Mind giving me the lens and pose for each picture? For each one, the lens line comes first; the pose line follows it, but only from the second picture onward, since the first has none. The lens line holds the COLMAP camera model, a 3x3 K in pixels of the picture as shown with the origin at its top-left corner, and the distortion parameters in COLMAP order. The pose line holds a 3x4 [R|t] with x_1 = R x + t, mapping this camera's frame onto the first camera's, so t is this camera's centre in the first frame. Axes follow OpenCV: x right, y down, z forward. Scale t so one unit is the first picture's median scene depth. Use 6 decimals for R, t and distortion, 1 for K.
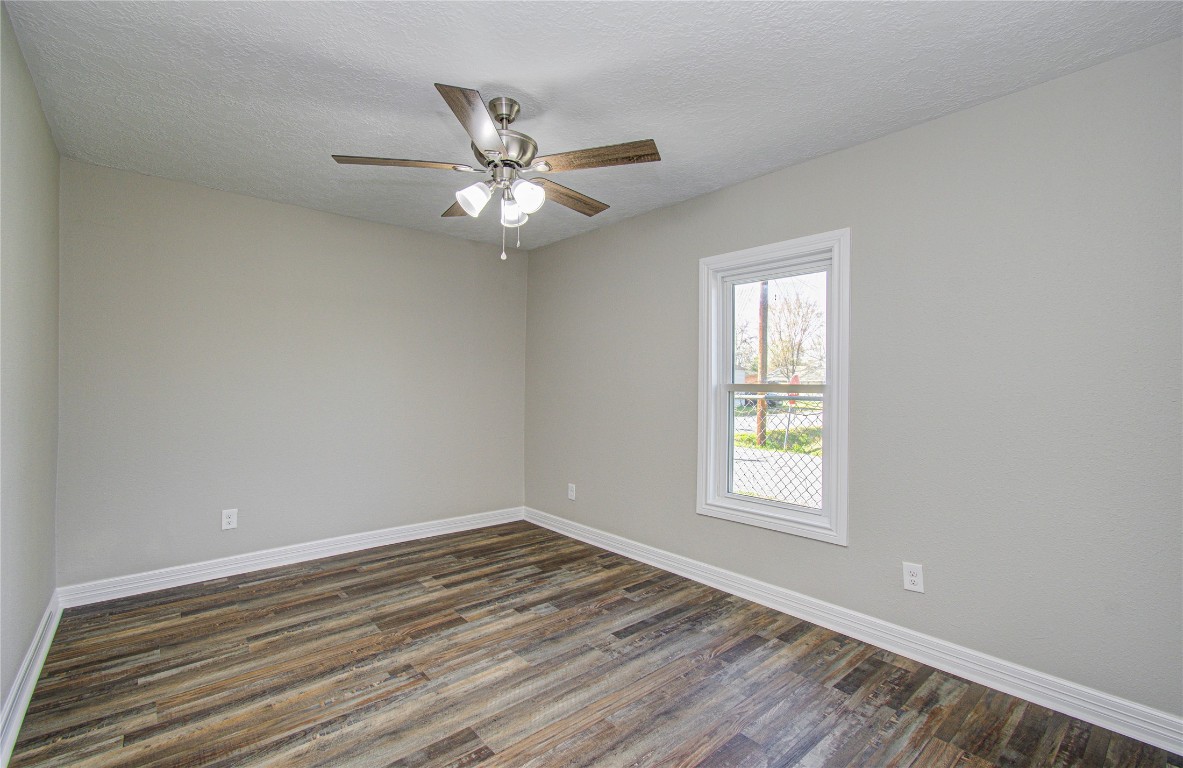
lens RADIAL K [[513.4, 0, 599.9], [0, 513.4, 395.8], [0, 0, 1]] dist [0.000207, -0.001010]
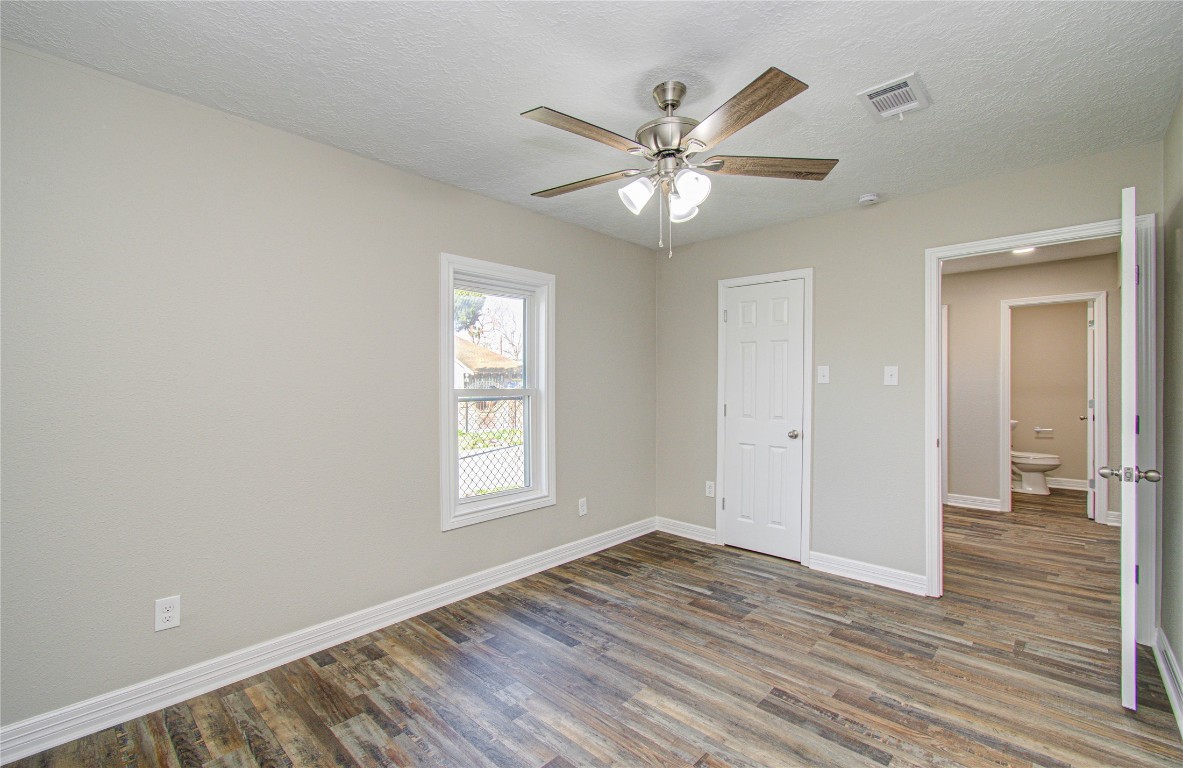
lens RADIAL K [[513.4, 0, 580.8], [0, 513.4, 391.4], [0, 0, 1]] dist [0.000207, -0.001010]
pose [[-0.080842, -0.019373, 0.996539, -1.060726], [0.027300, 0.999393, 0.021643, -0.051475], [-0.996353, 0.028955, -0.080264, 1.172238]]
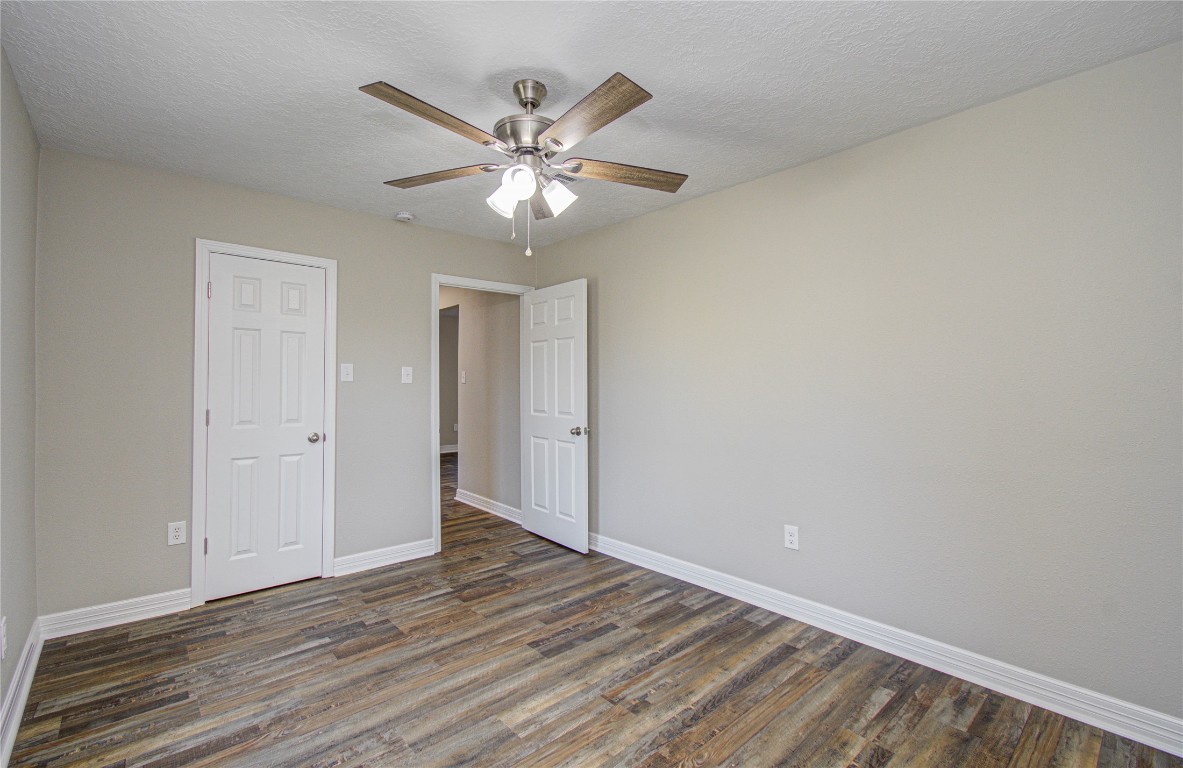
lens RADIAL K [[513.4, 0, 590.1], [0, 513.4, 374.8], [0, 0, 1]] dist [0.000207, -0.001010]
pose [[-0.999971, -0.007514, 0.001046, -0.286944], [-0.007505, 0.999931, 0.009002, -0.059756], [-0.001113, 0.008994, -0.999959, 1.843853]]
